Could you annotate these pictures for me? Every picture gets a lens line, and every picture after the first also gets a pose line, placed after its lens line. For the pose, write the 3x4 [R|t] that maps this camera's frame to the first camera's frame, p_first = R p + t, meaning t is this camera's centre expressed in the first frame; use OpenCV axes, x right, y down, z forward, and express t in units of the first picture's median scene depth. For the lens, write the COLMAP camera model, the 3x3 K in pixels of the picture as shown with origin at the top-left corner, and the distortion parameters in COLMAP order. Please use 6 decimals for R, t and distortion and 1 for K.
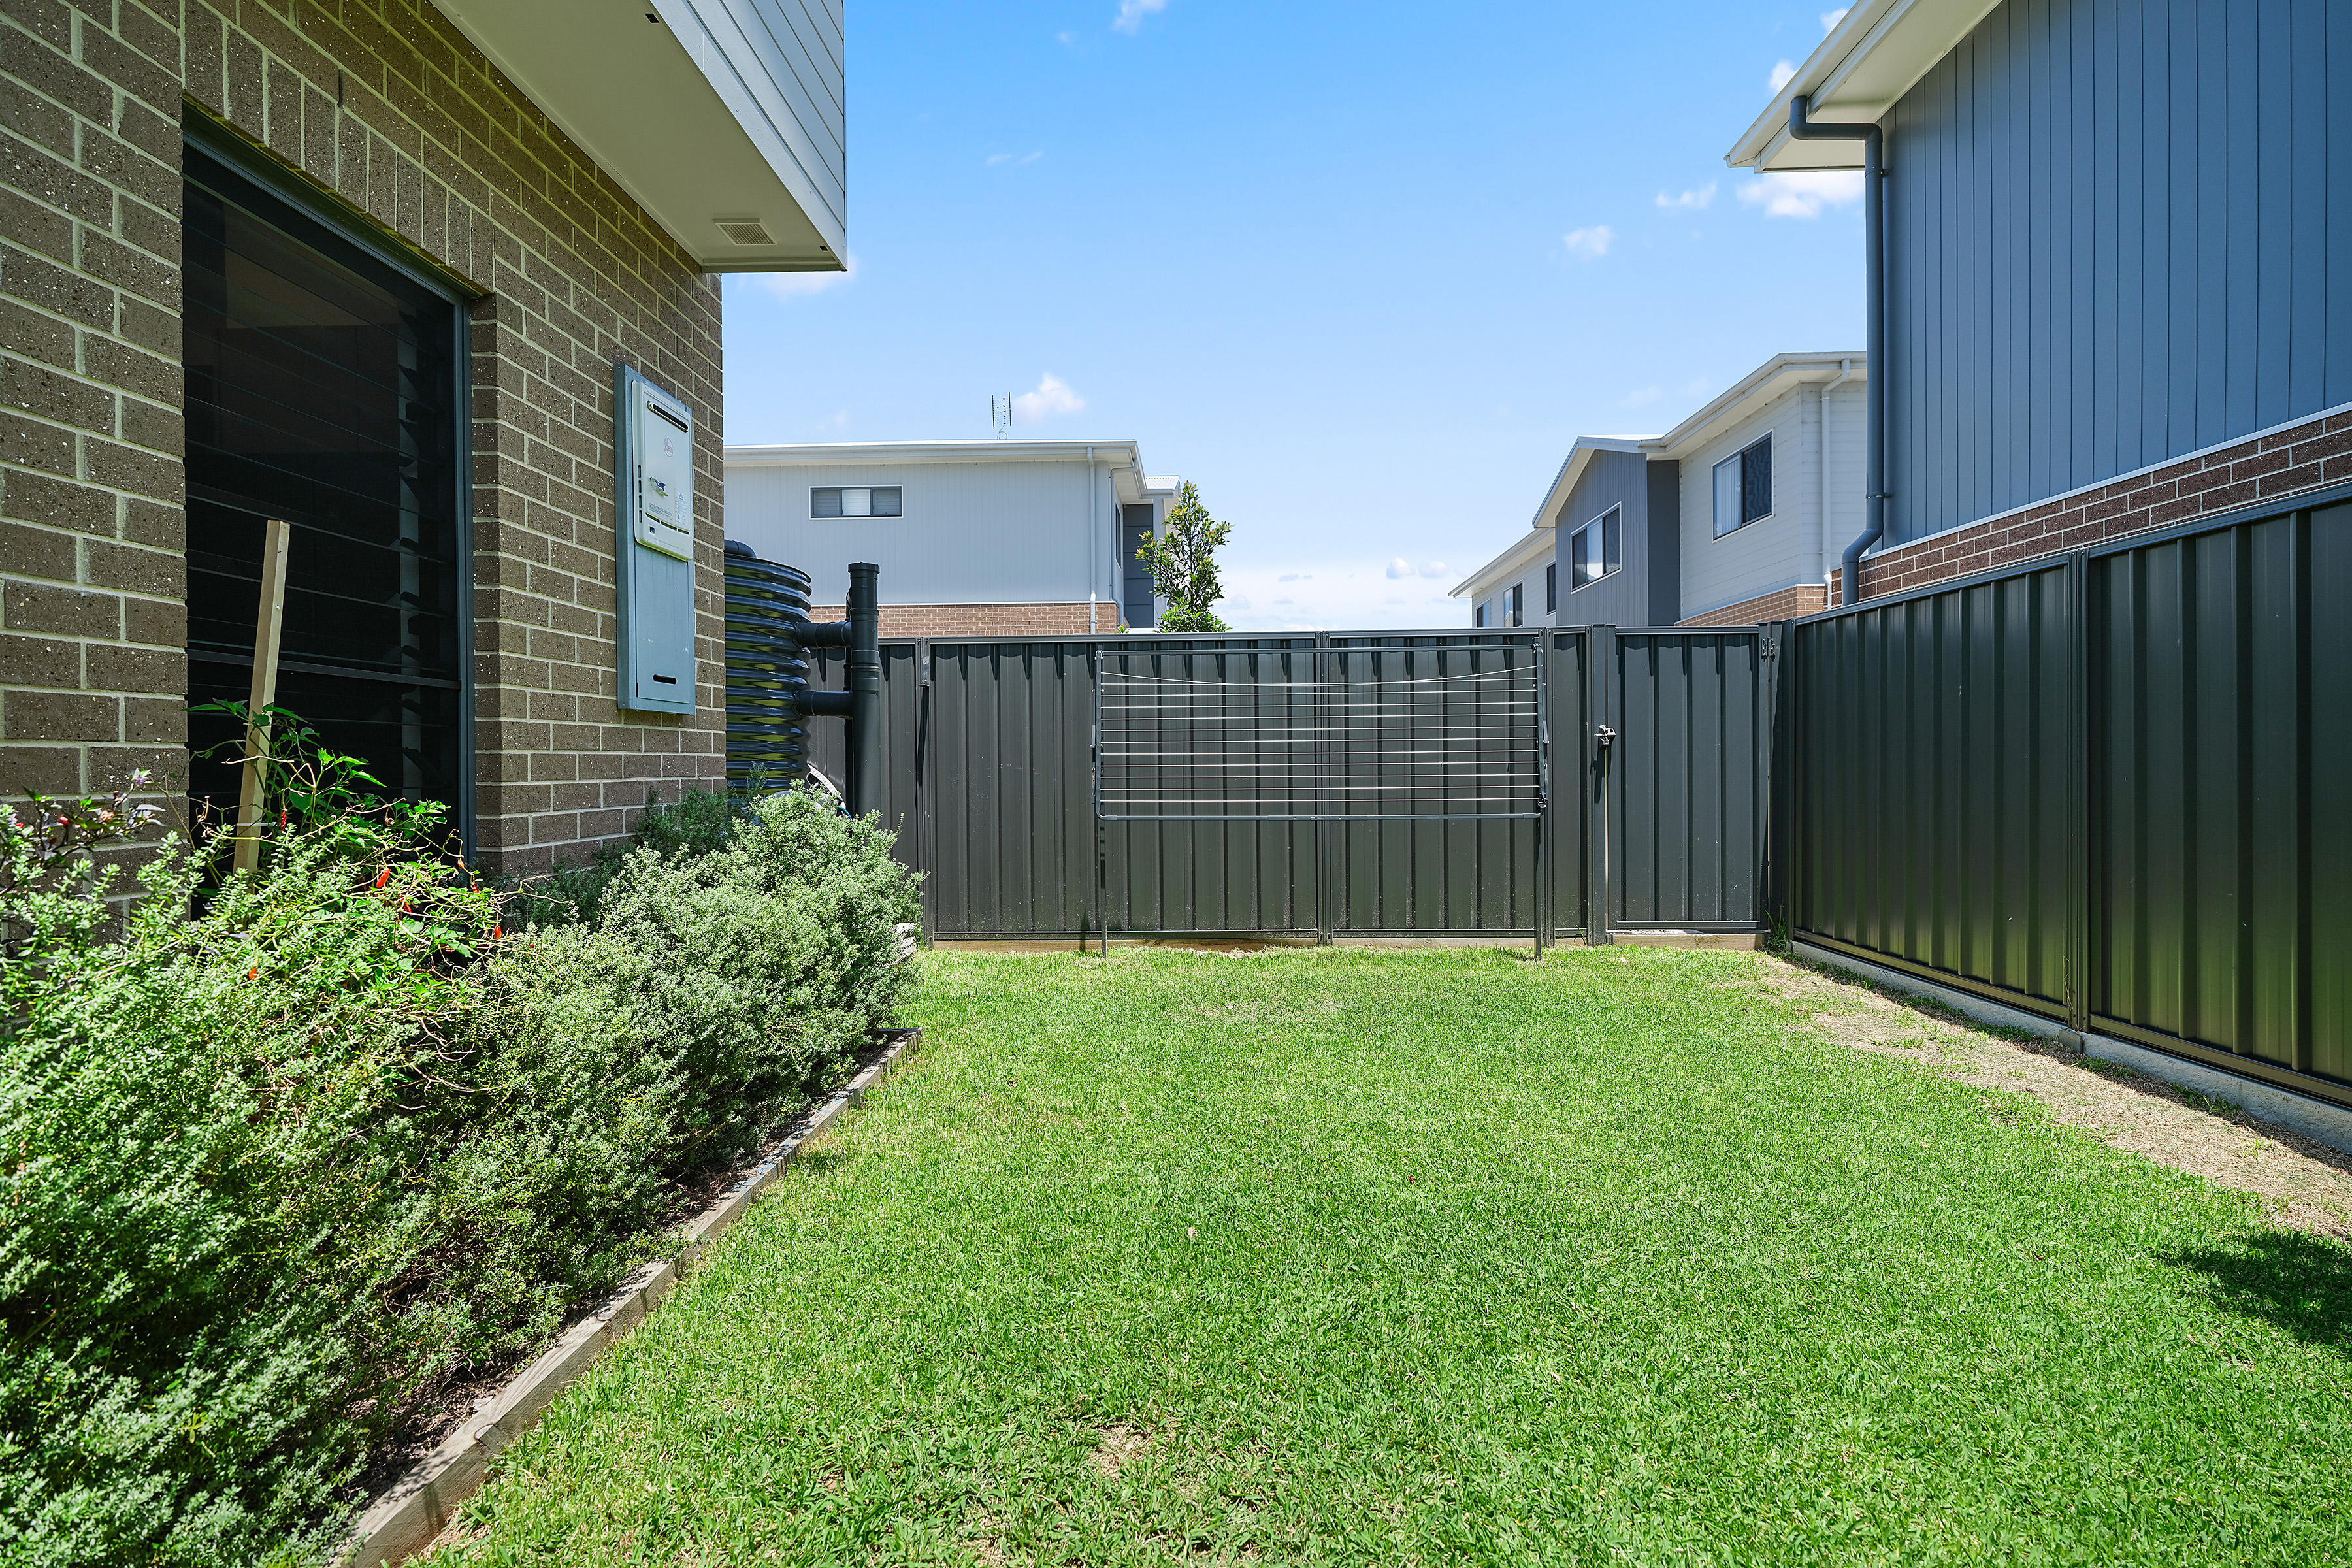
lens RADIAL K [[1067.7, 0, 1176.0], [0, 1067.7, 784.0], [0, 0, 1]] dist [-0.001619, -0.000398]
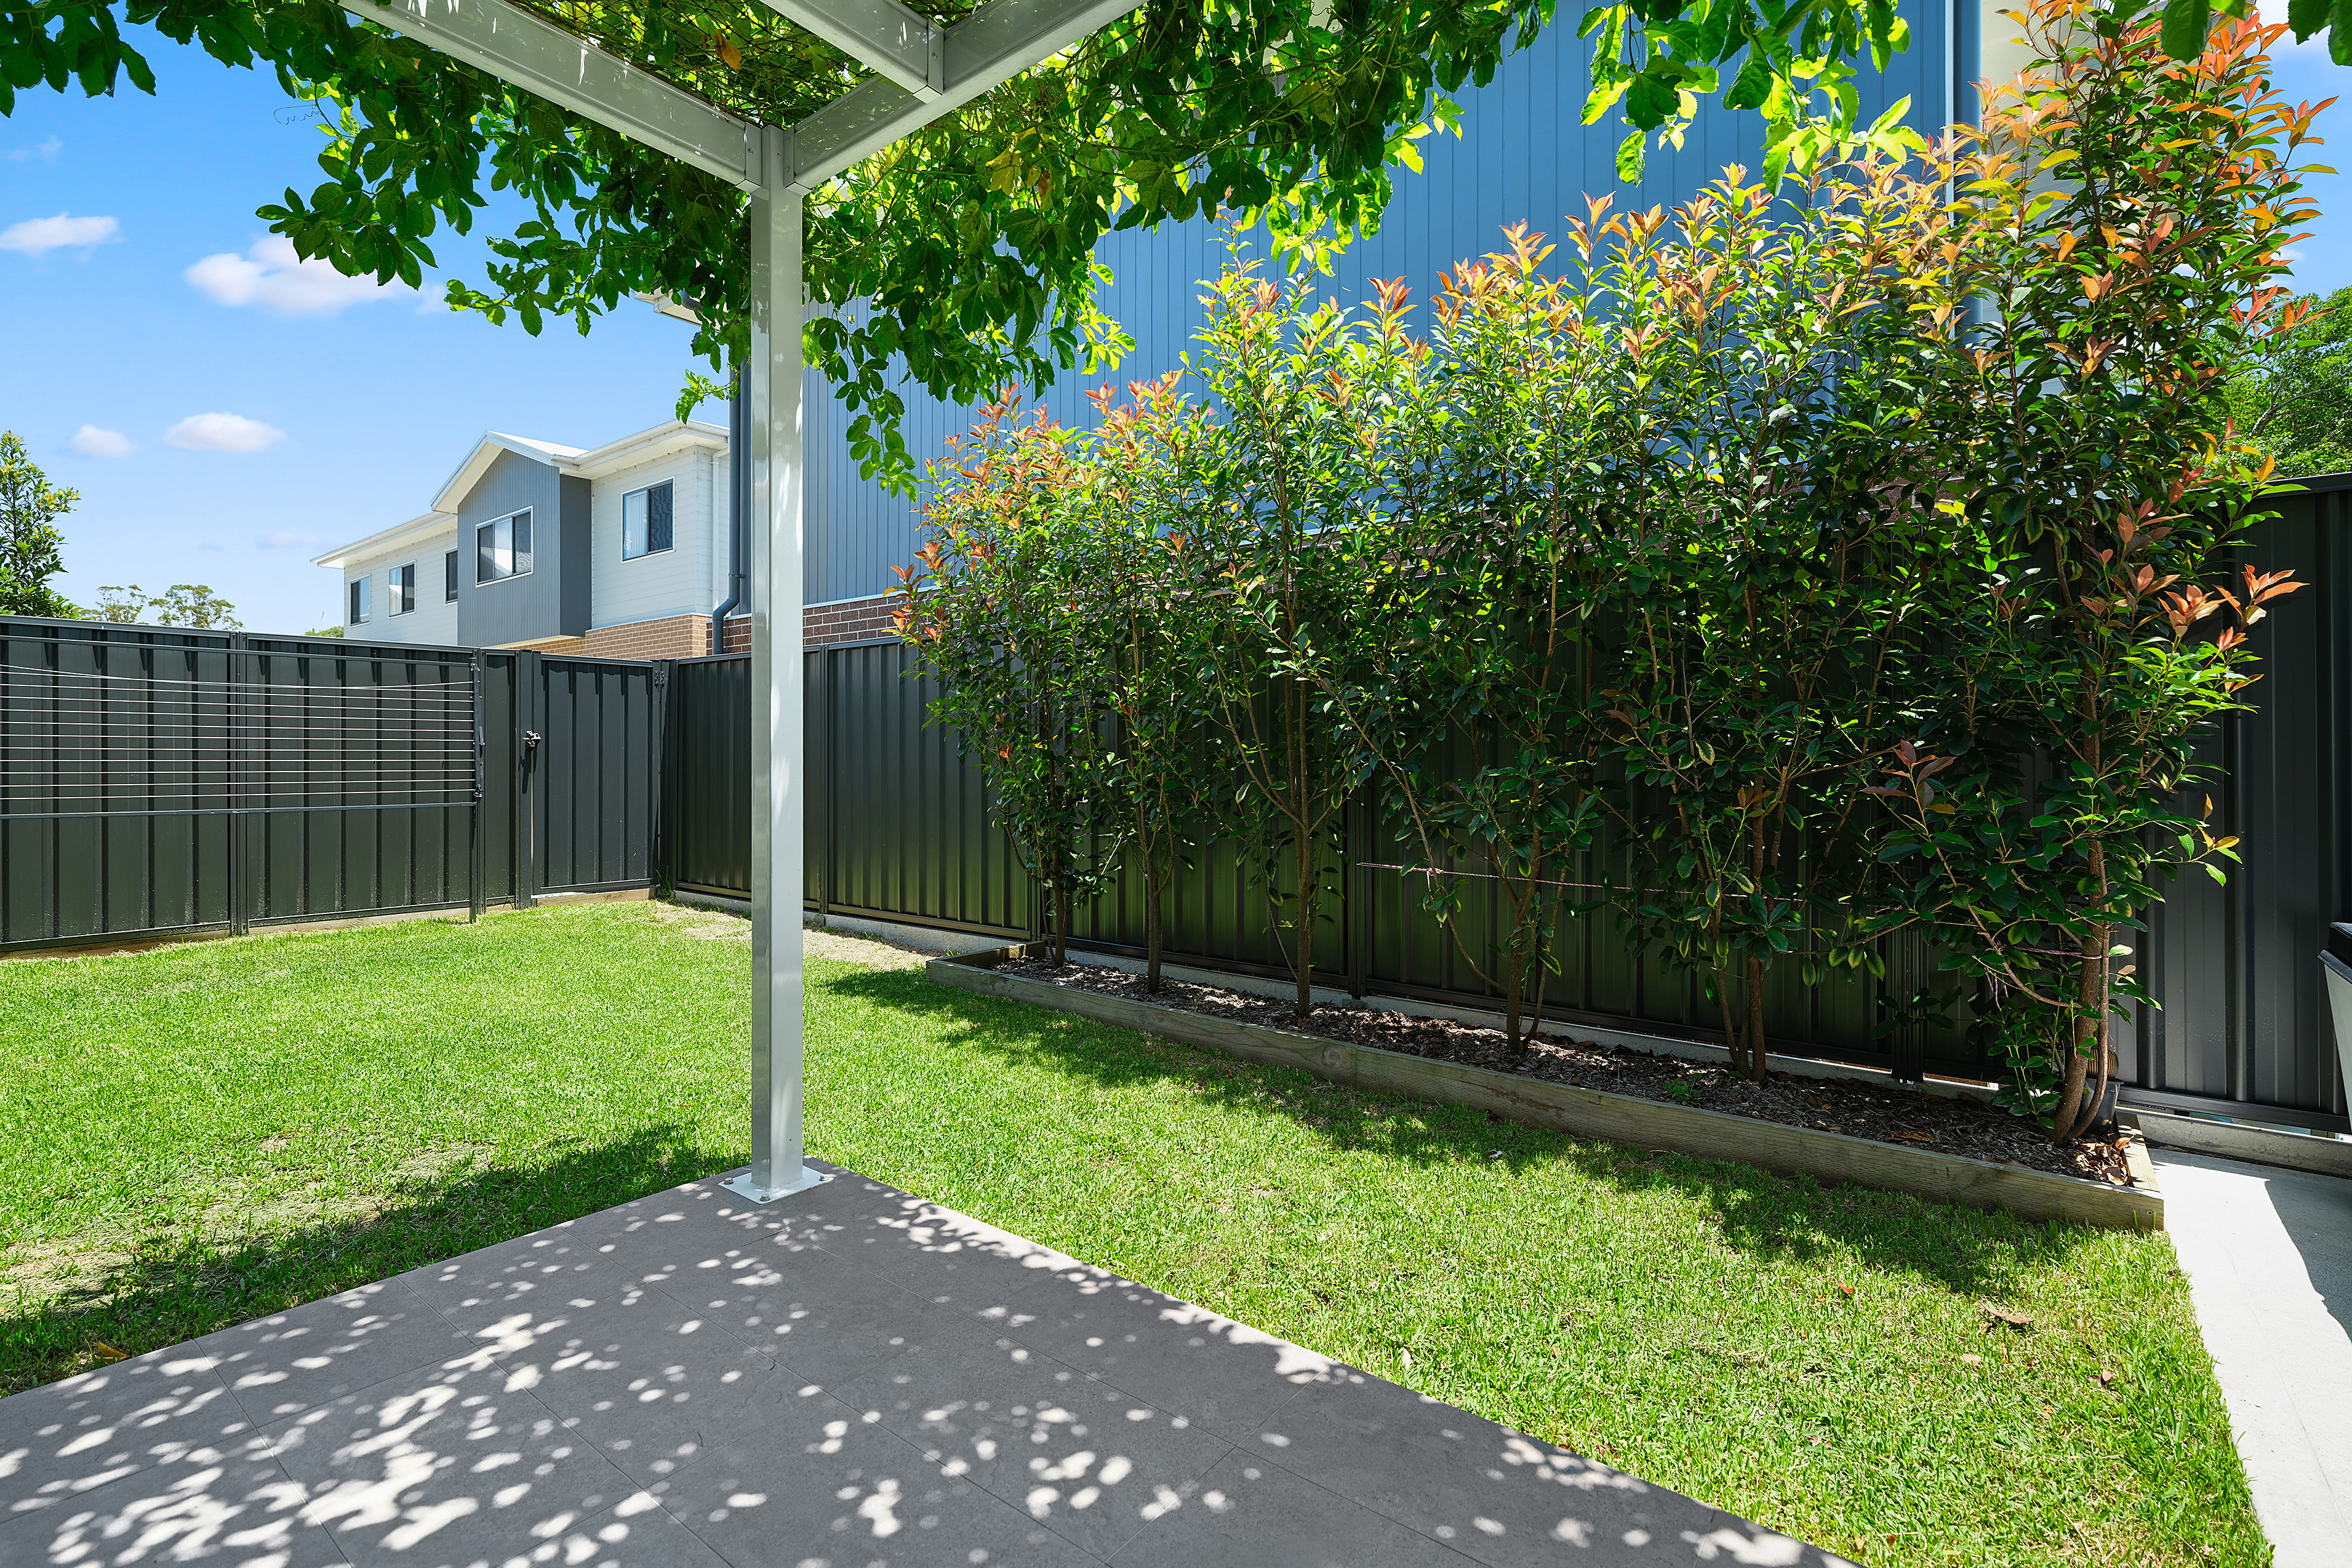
lens RADIAL K [[1076.3, 0, 1172.4], [0, 1076.3, 753.3], [0, 0, 1]] dist [-0.001066, 0.000172]
pose [[0.591701, 0.014040, 0.806035, -0.166830], [0.008434, 0.999686, -0.023605, 0.006909], [-0.806114, 0.020765, 0.591396, -0.344526]]
